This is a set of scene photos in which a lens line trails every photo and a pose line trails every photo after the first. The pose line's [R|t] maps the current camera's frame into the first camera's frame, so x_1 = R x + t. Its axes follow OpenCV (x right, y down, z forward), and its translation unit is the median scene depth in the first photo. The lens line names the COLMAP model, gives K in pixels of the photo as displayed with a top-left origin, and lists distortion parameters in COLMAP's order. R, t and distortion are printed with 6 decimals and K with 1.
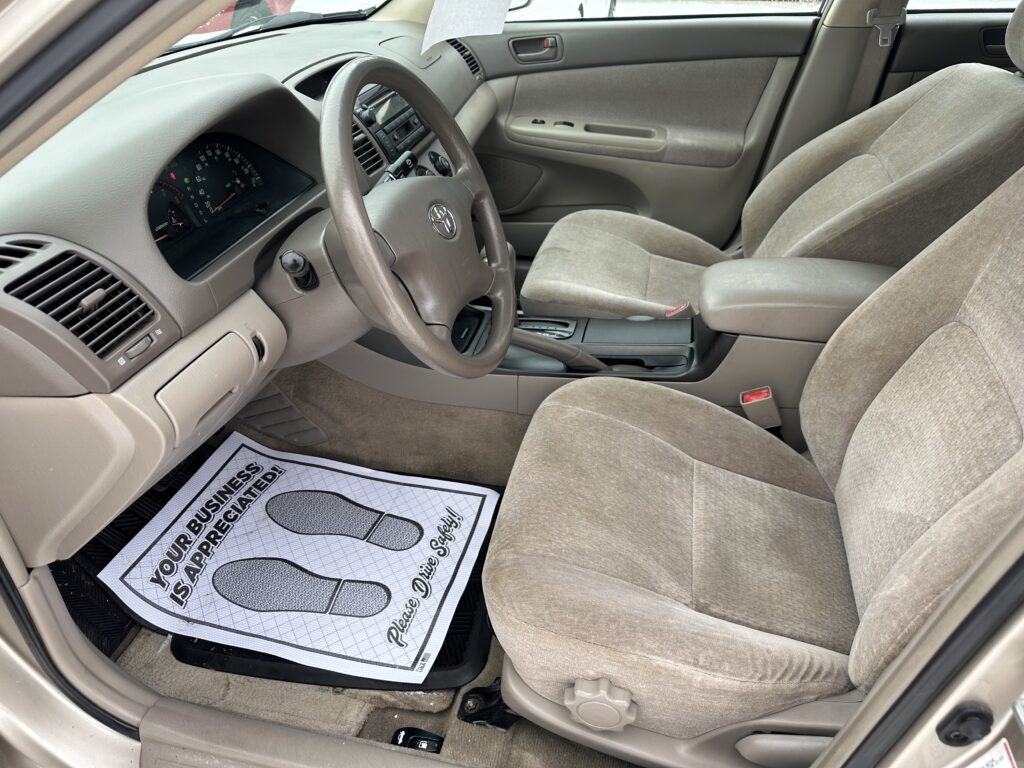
lens RADIAL K [[723.0, 0, 512.0], [0, 723.0, 384.0], [0, 0, 1]] dist [0.077280, -0.076708]
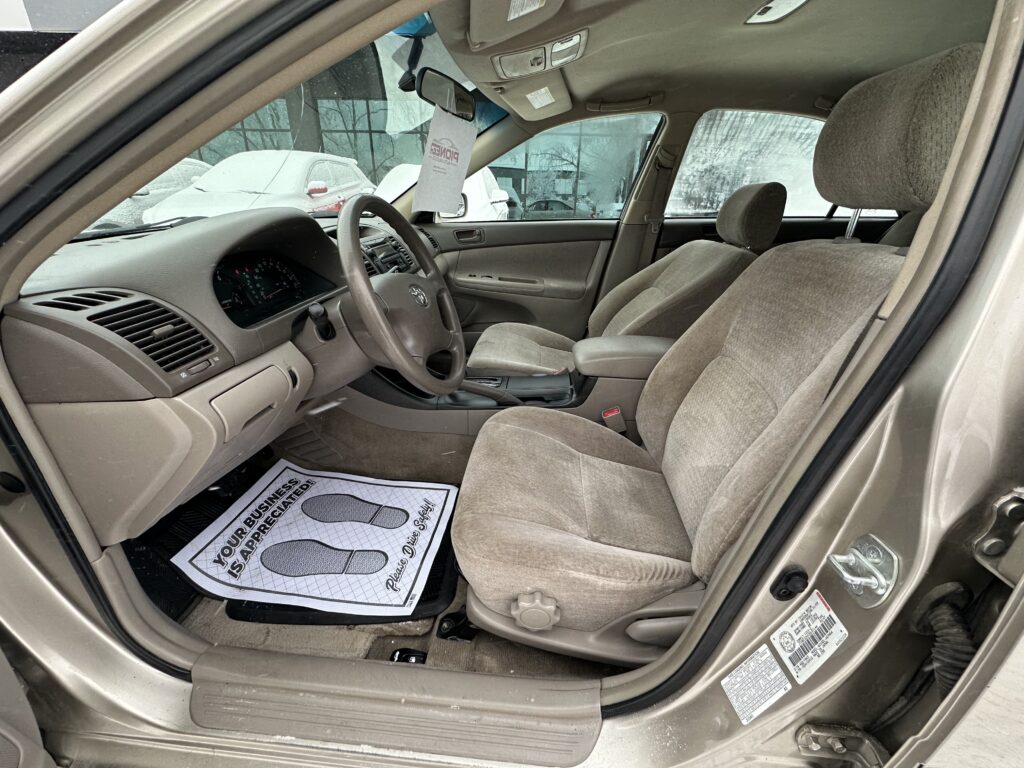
lens RADIAL K [[408.0, 0, 512.0], [0, 408.0, 384.0], [0, 0, 1]] dist [0.013845, -0.000354]
pose [[0.990597, -0.034716, 0.132333, -0.016191], [0.053793, 0.988197, -0.143434, 0.085707], [-0.125792, 0.149204, 0.980772, 0.111559]]
